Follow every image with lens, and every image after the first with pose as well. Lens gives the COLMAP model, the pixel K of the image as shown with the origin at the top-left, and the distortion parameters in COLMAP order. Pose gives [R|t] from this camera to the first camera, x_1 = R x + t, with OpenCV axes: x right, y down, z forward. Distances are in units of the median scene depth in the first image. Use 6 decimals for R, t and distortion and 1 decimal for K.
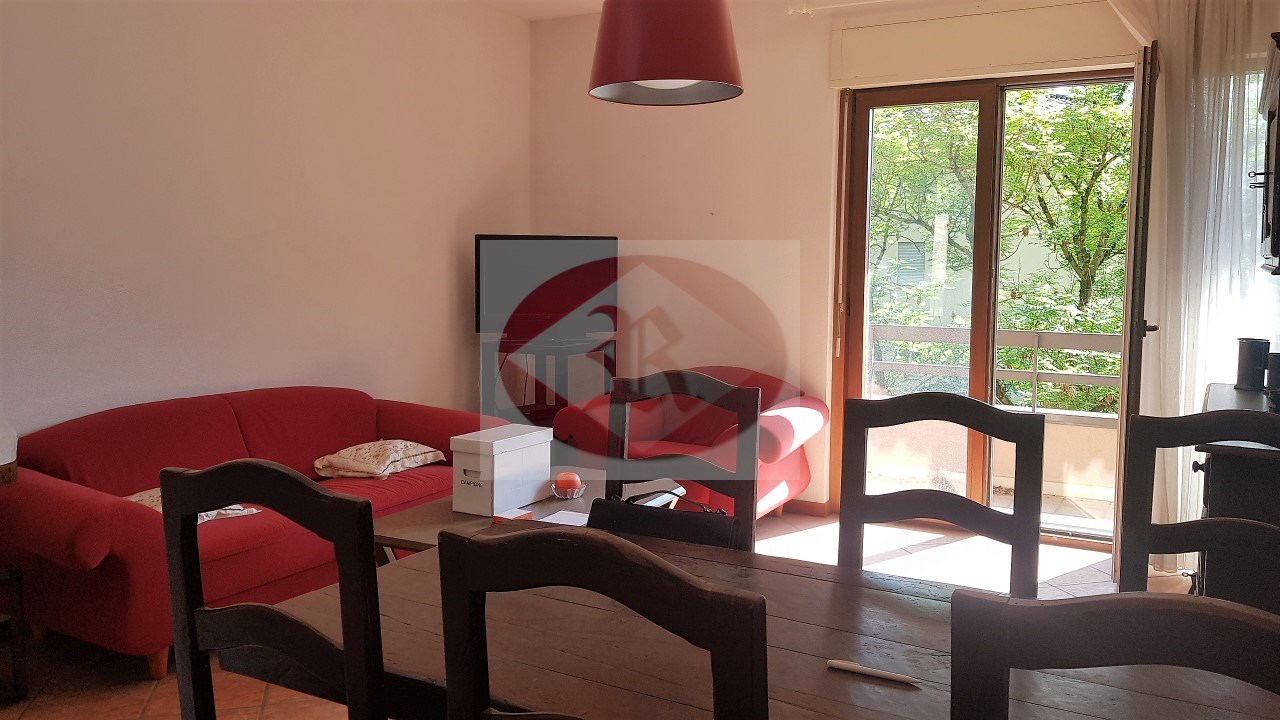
lens RADIAL K [[1000.9, 0, 640.0], [0, 1000.9, 360.0], [0, 0, 1]] dist [0.095079, -0.179587]
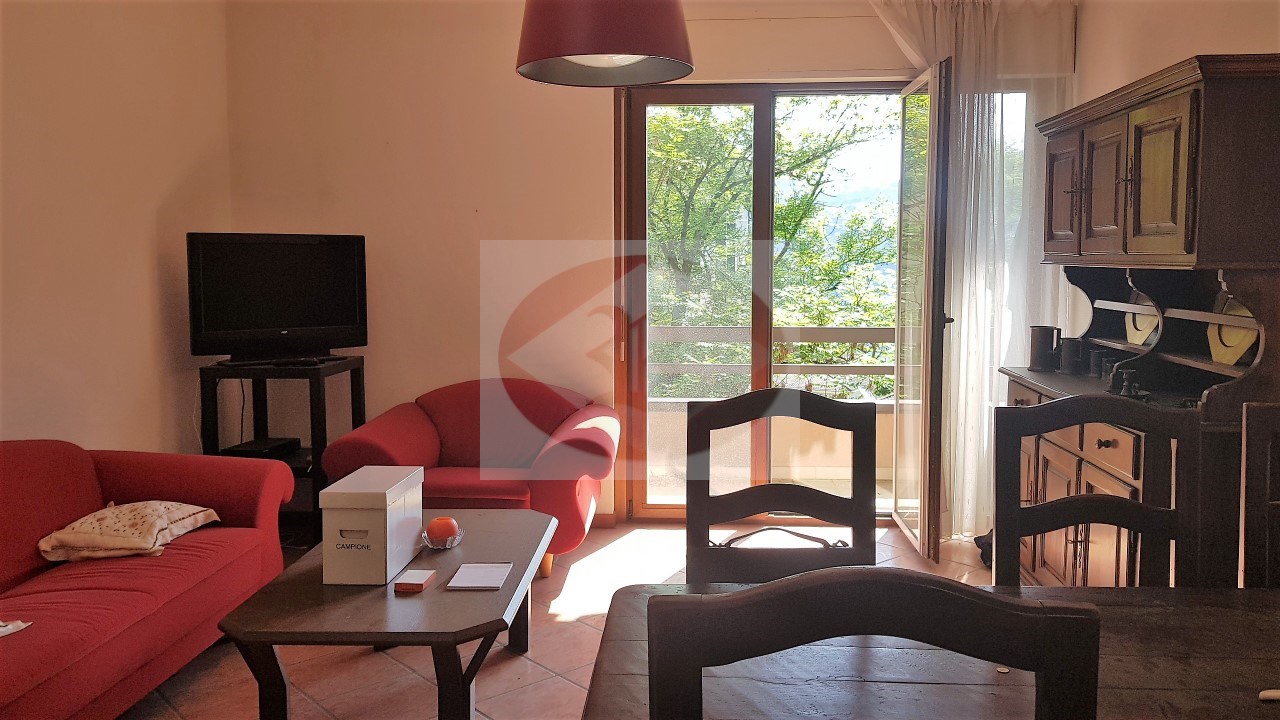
lens RADIAL K [[1000.9, 0, 640.0], [0, 1000.9, 360.0], [0, 0, 1]] dist [0.095079, -0.179587]
pose [[0.896939, -0.054469, 0.438786, -0.245318], [0.054738, 0.998428, 0.012049, -0.017192], [-0.438753, 0.013211, 0.898511, 0.144858]]
